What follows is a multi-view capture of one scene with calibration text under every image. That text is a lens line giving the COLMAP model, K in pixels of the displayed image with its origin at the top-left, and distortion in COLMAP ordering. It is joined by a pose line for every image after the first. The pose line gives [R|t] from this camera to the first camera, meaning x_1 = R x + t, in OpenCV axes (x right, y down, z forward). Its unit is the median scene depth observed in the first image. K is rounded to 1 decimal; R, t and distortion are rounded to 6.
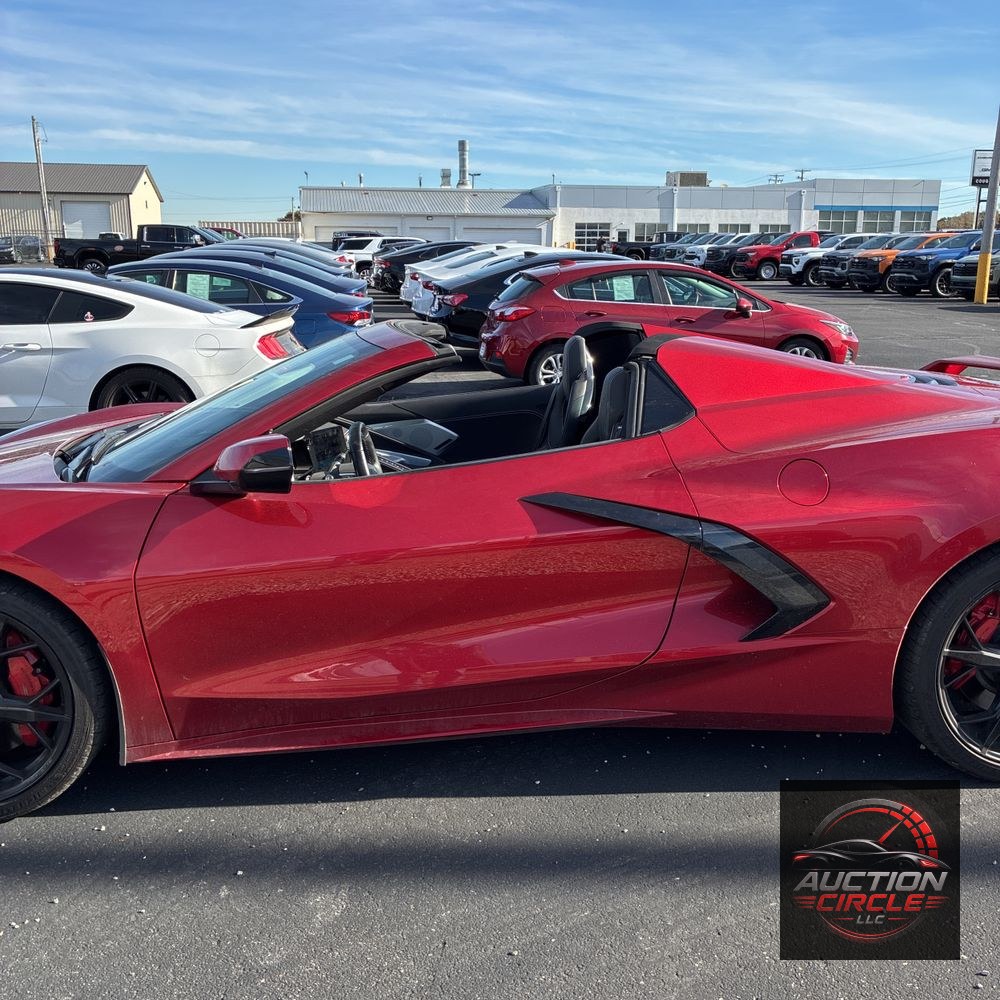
lens RADIAL K [[1036.0, 0, 500.0], [0, 1036.0, 500.0], [0, 0, 1]] dist [0.008895, 0.018657]
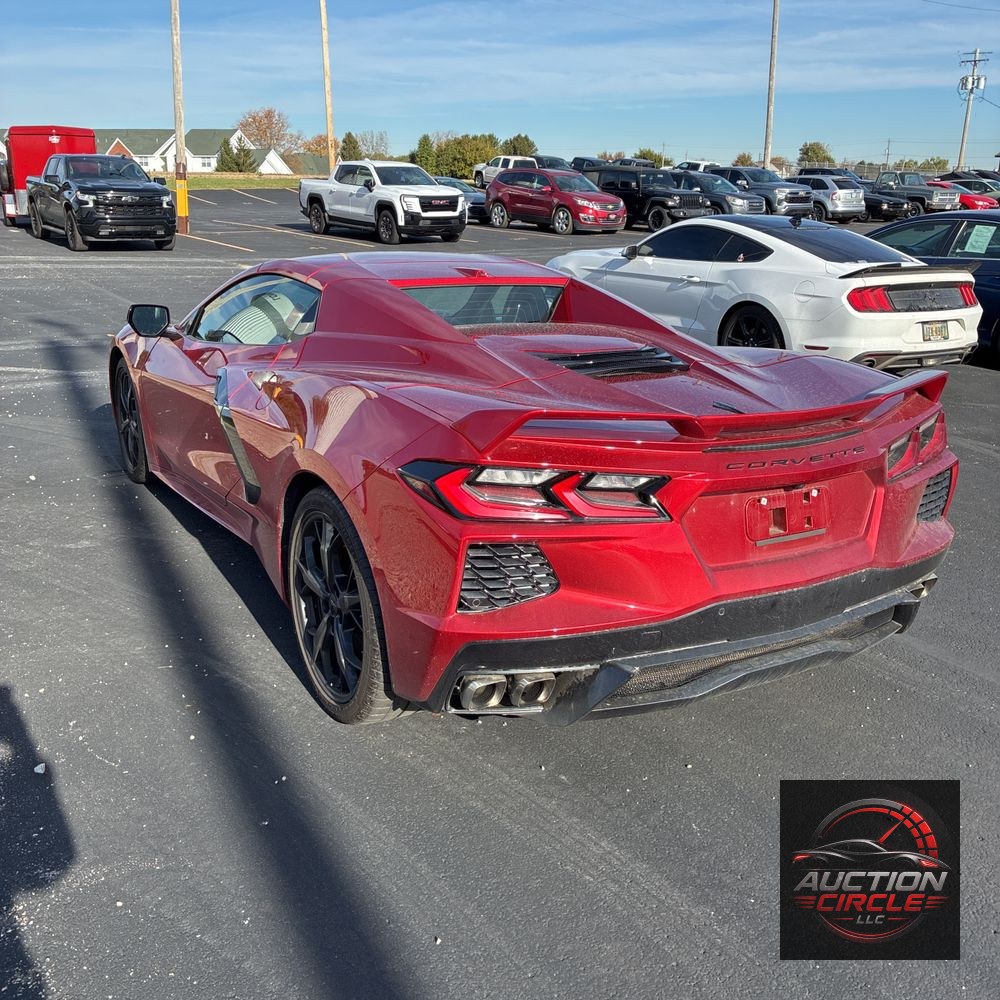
lens RADIAL K [[1036.0, 0, 500.0], [0, 1036.0, 500.0], [0, 0, 1]] dist [0.008895, 0.018657]
pose [[0.407787, 0.261381, -0.874866, 0.166612], [-0.217553, 0.958370, 0.184925, -0.019857], [0.886781, 0.114920, 0.447675, 0.072974]]
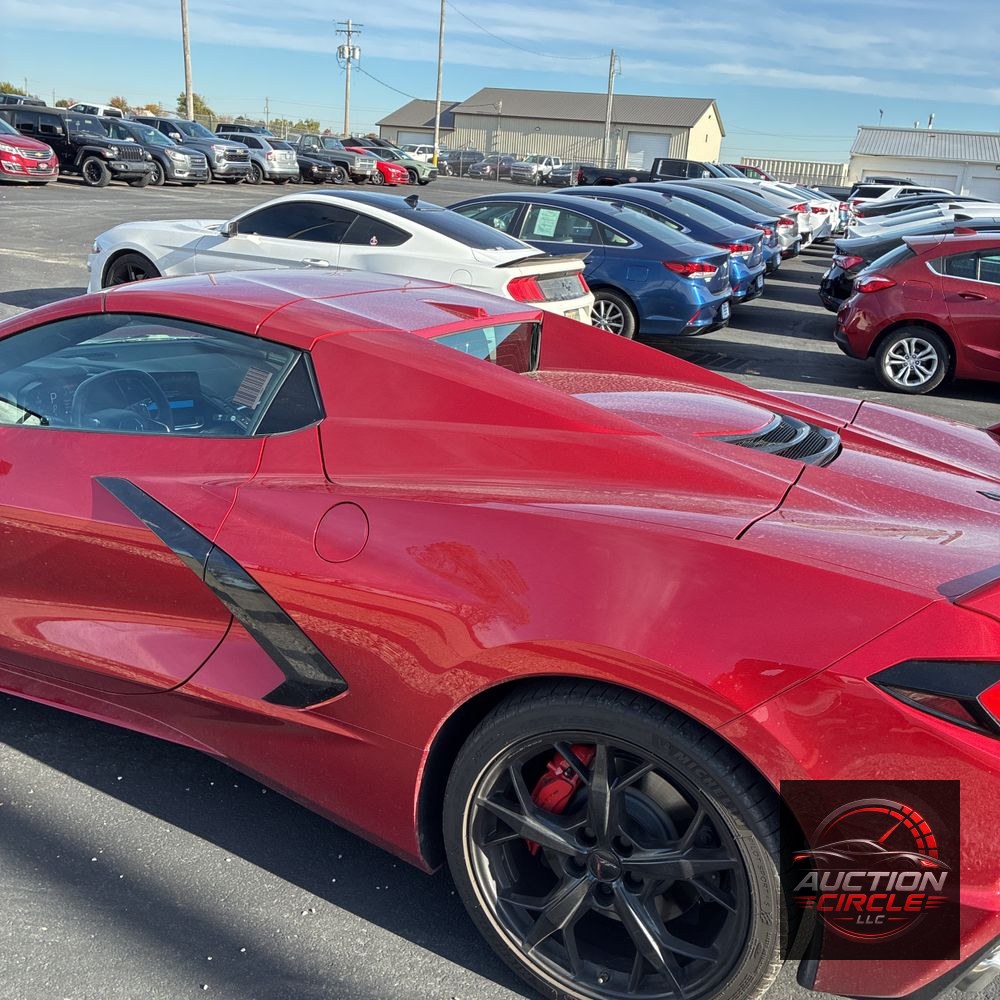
lens RADIAL K [[1020.2, 0, 500.0], [0, 1020.2, 500.0], [0, 0, 1]] dist [0.001618, -0.008064]
pose [[0.848699, 0.218822, -0.481483, 0.079394], [-0.188802, 0.975760, 0.110661, -0.015593], [0.494027, -0.003013, 0.869441, 0.039850]]
